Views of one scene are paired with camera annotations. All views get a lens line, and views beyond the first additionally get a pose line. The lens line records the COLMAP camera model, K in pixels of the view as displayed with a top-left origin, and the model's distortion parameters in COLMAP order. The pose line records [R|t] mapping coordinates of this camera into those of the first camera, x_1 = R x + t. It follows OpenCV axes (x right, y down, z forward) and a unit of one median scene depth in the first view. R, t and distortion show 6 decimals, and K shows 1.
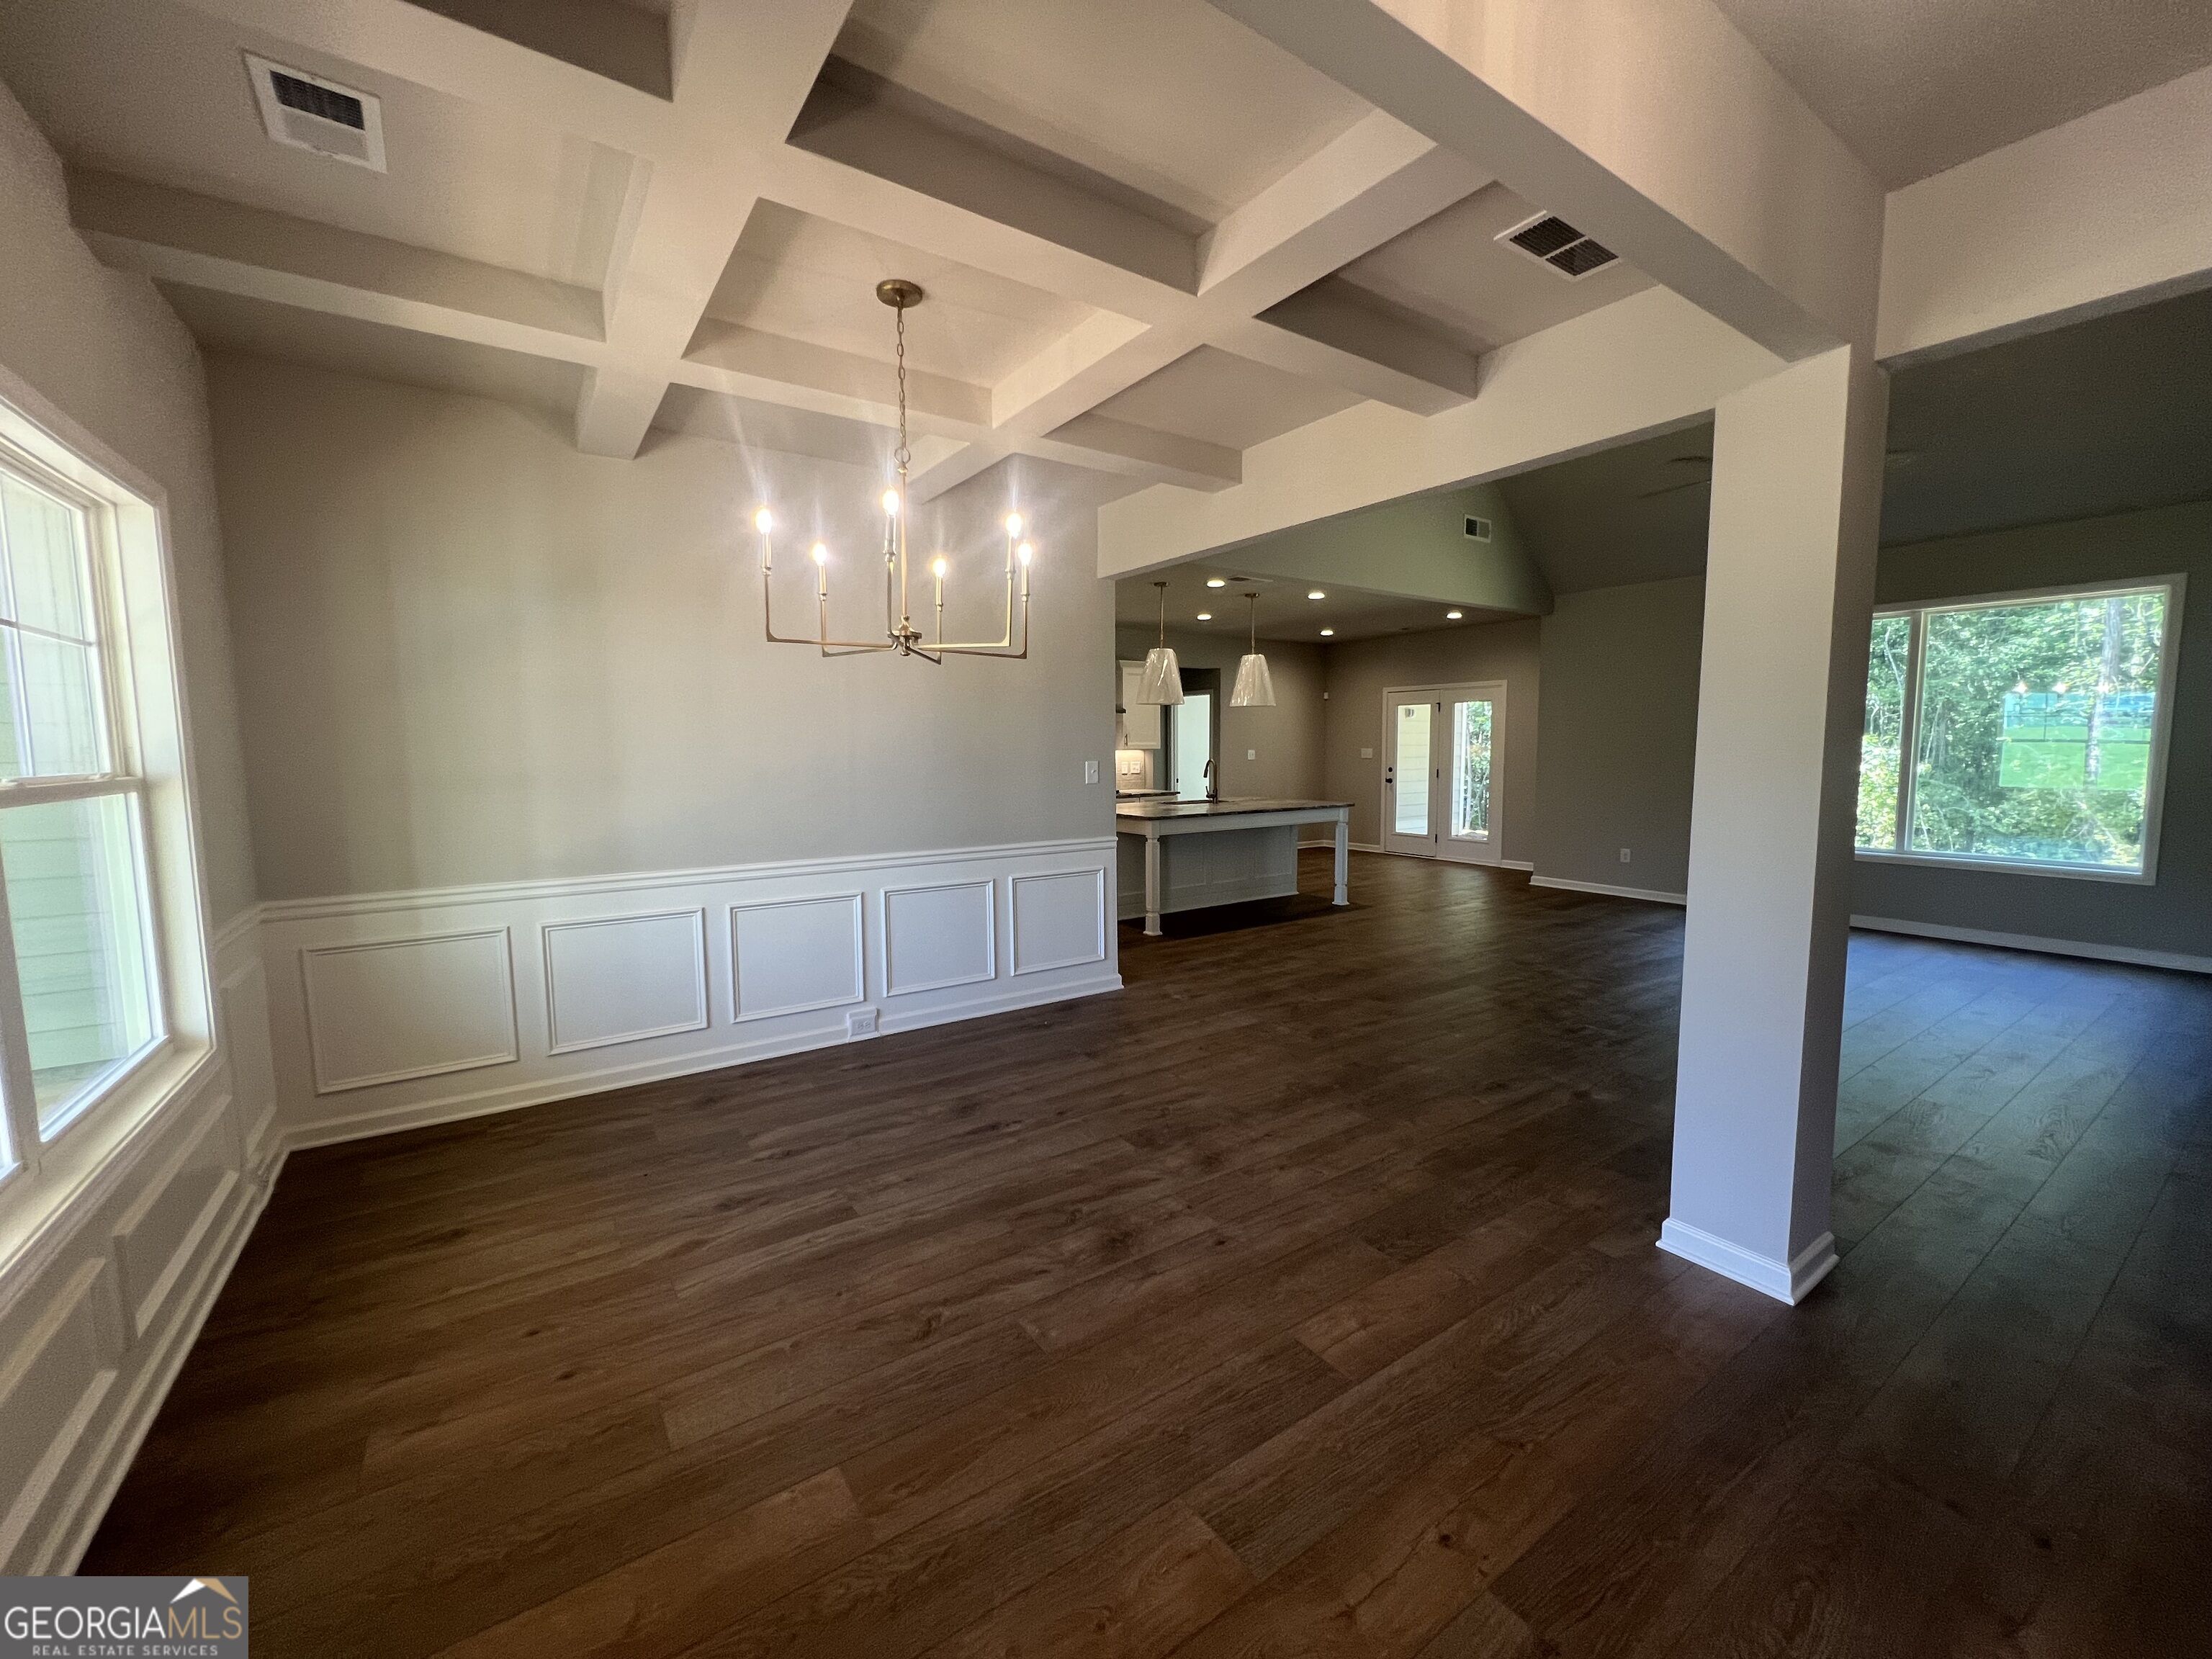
lens RADIAL K [[889.8, 0, 1104.1], [0, 889.8, 828.5], [0, 0, 1]] dist [-0.002540, 0.001045]
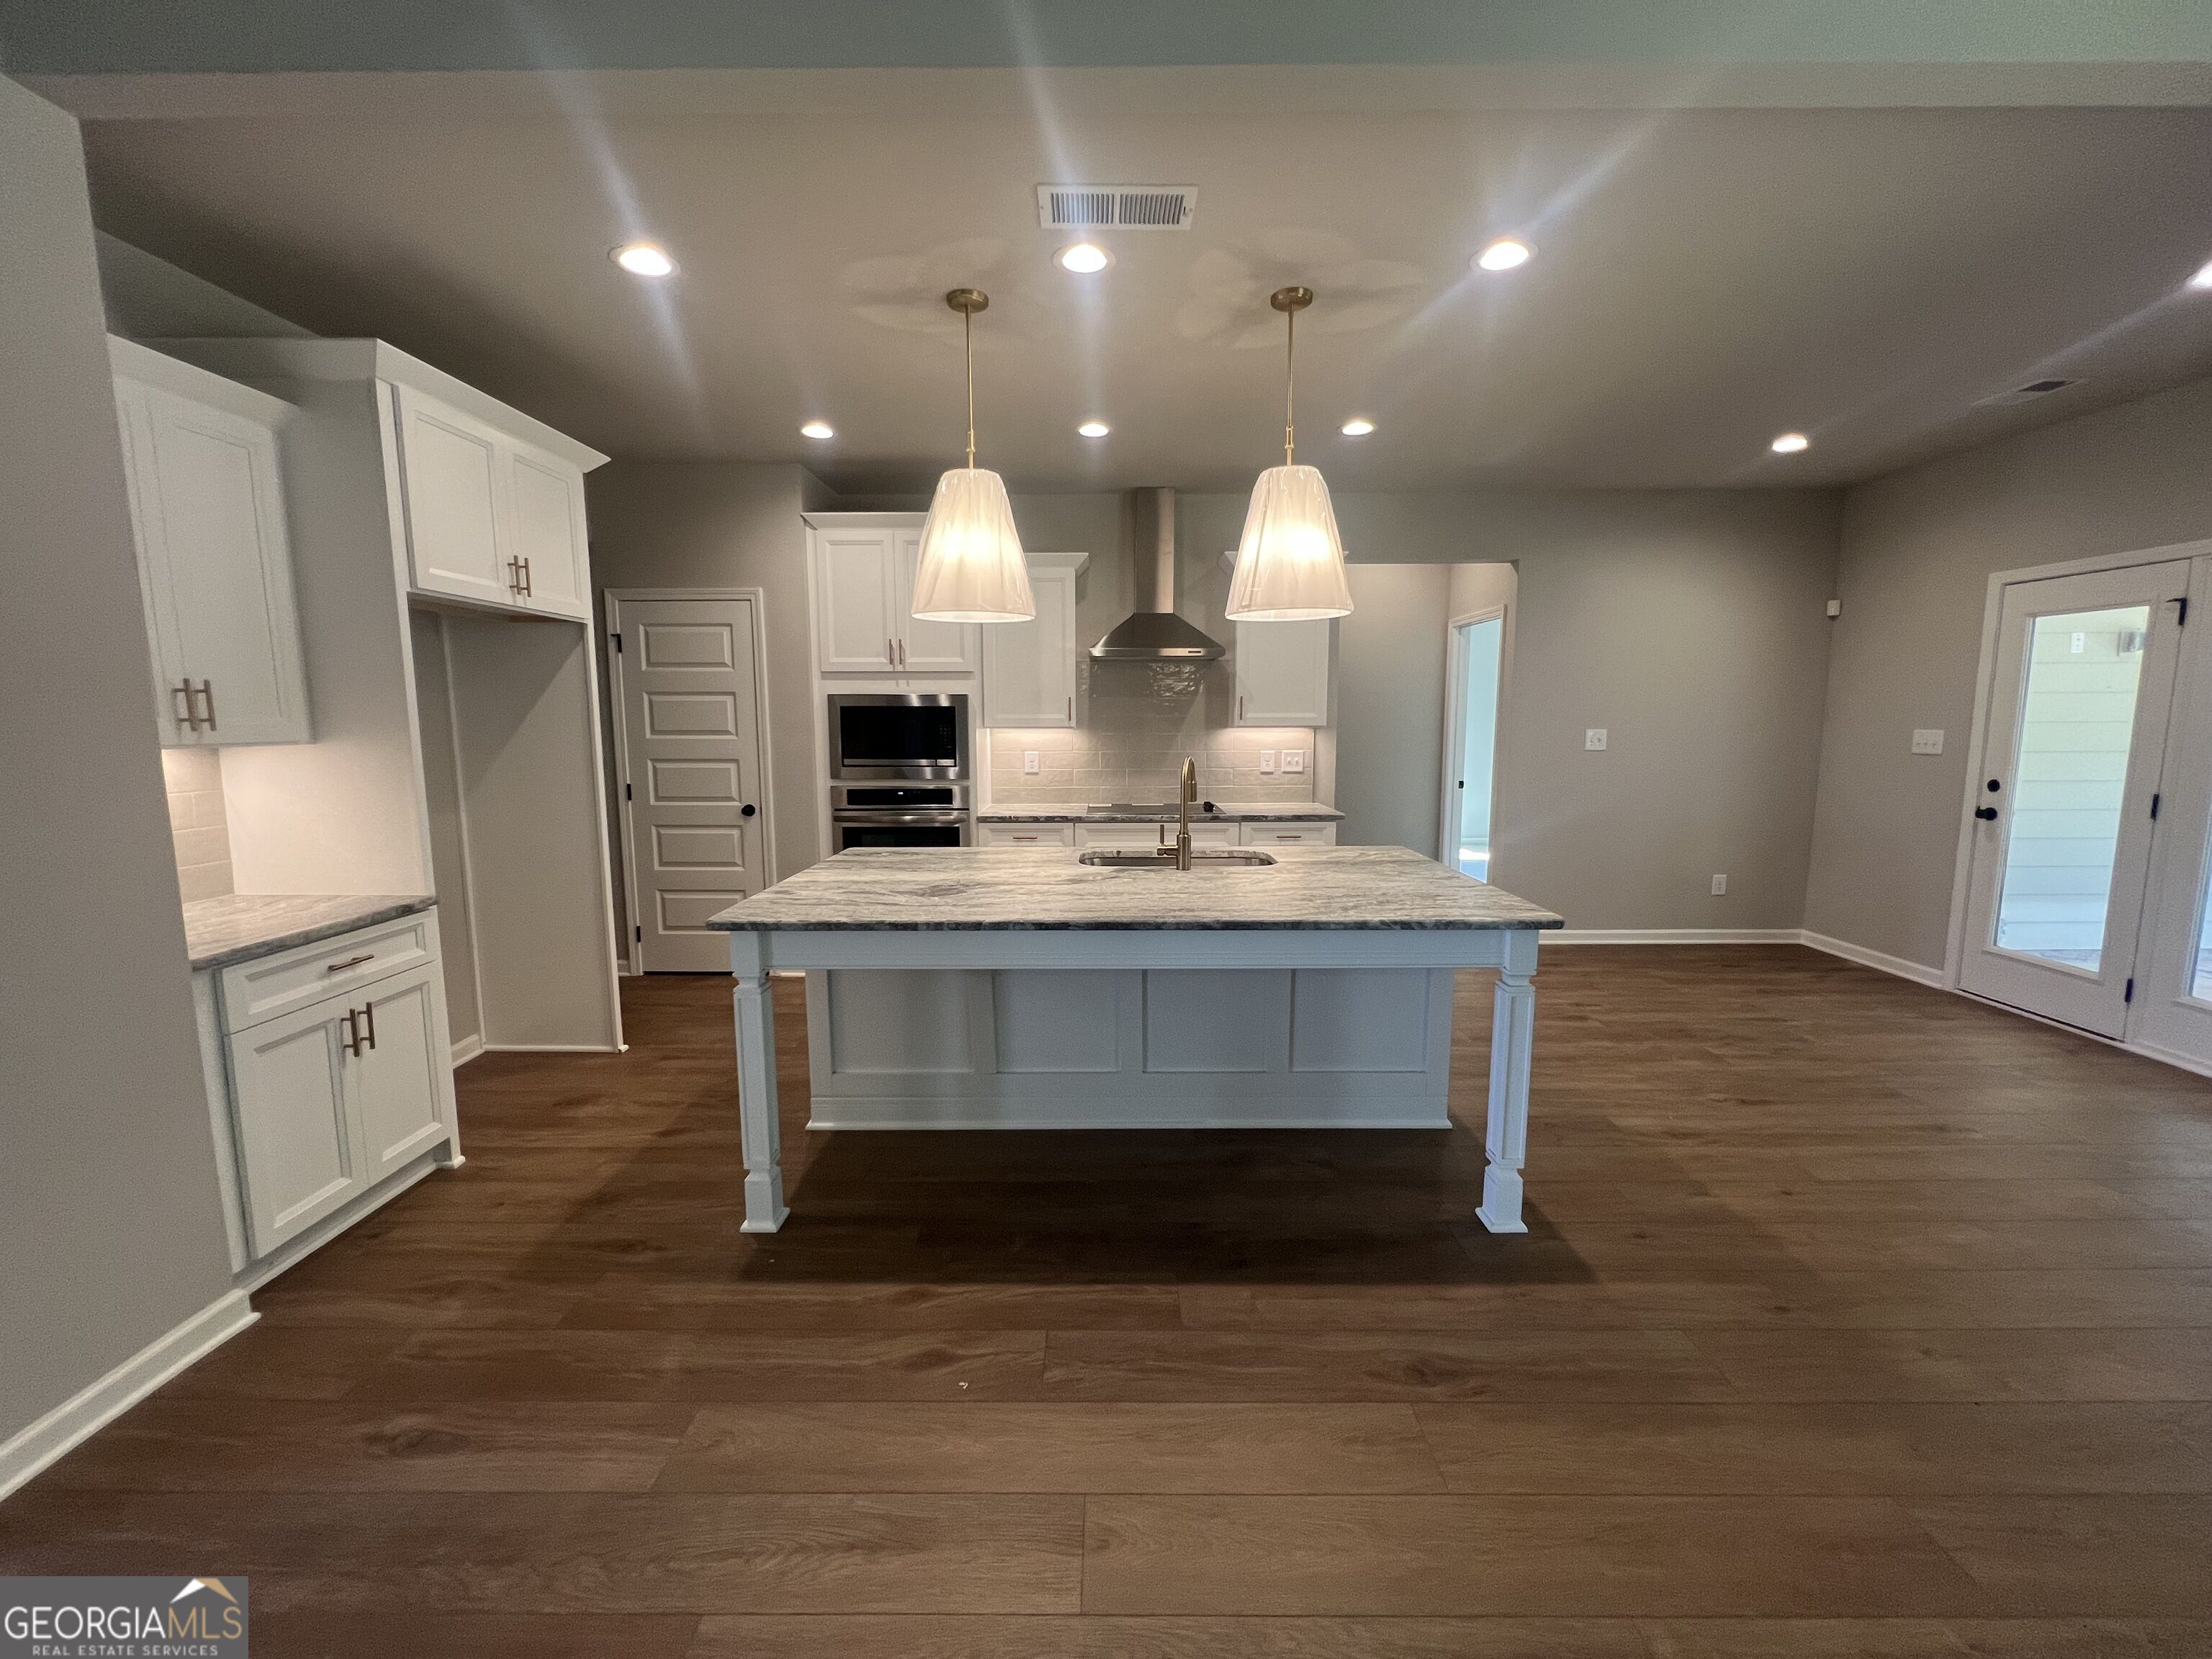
lens RADIAL K [[889.0, 0, 1106.2], [0, 889.0, 827.8], [0, 0, 1]] dist [-0.001360, 0.000335]
pose [[0.822395, 0.075784, -0.563847, 0.750190], [-0.056610, 0.997070, 0.051444, -0.153523], [0.566093, -0.010388, 0.824276, 1.549429]]
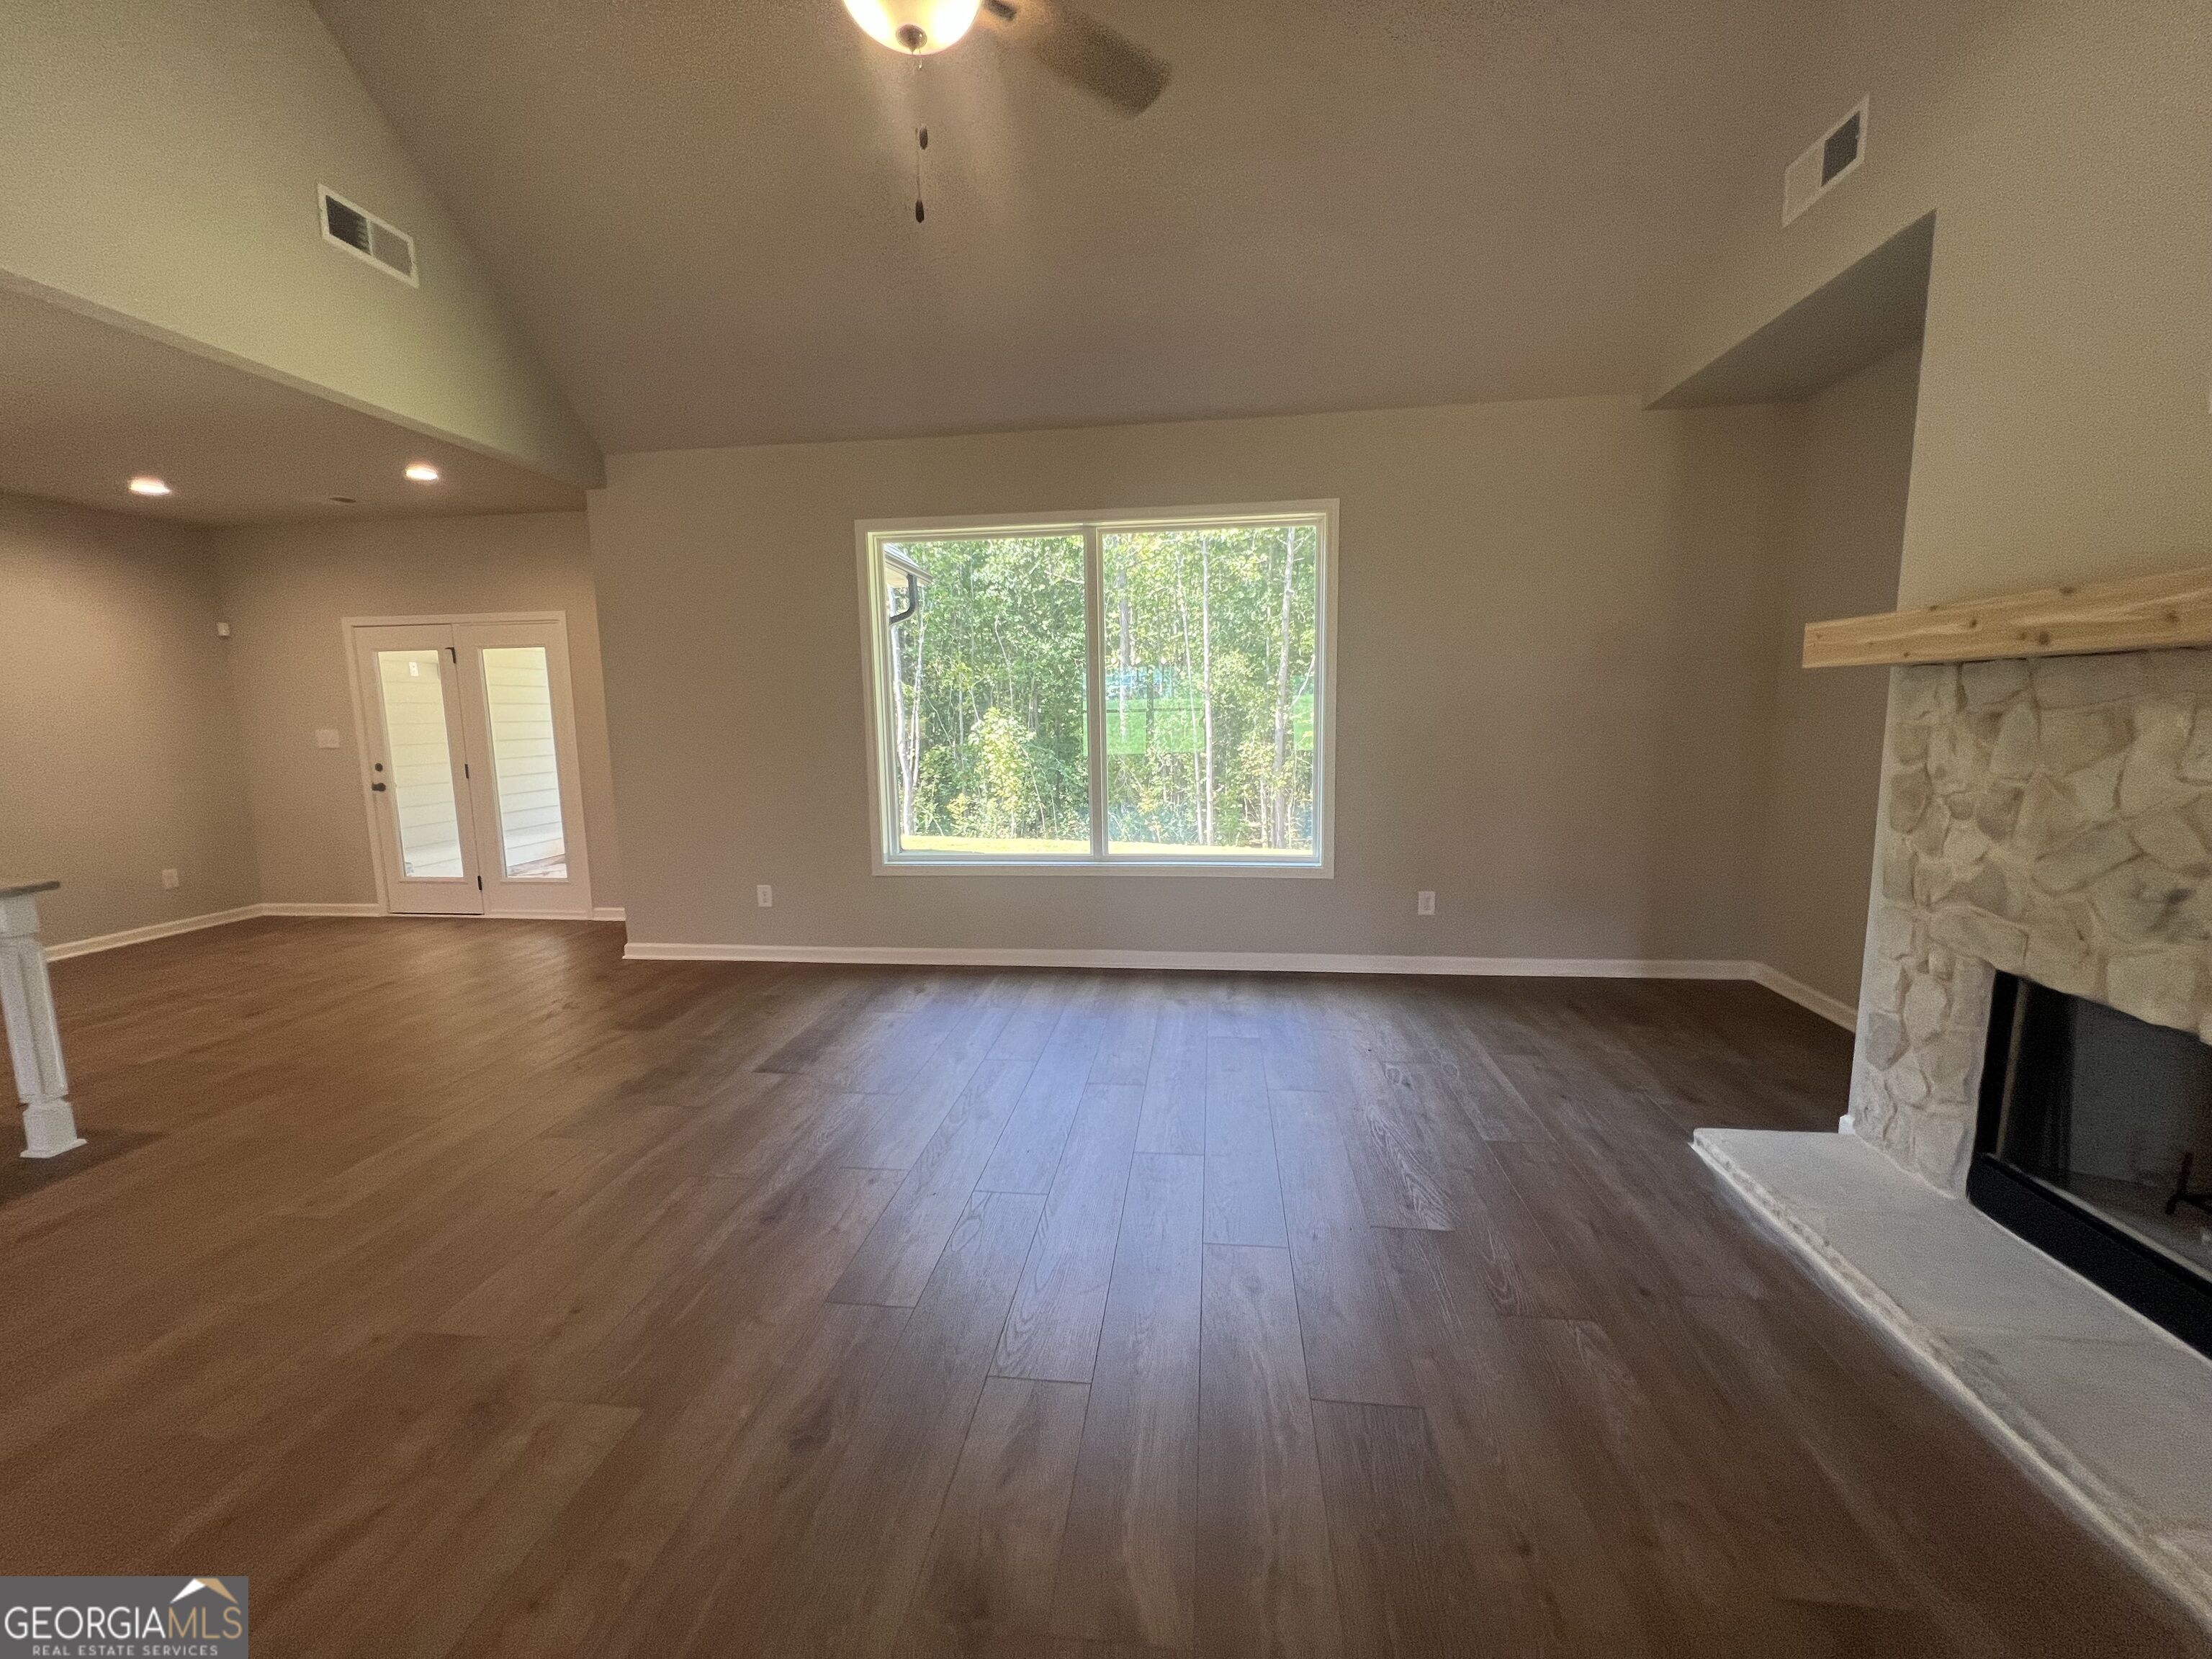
lens RADIAL K [[889.0, 0, 1106.2], [0, 889.0, 827.8], [0, 0, 1]] dist [-0.001360, 0.000335]
pose [[0.662063, -0.101694, 0.742517, 0.695004], [0.082751, 0.994612, 0.062436, -0.085969], [-0.744866, 0.020107, 0.666911, 0.983837]]
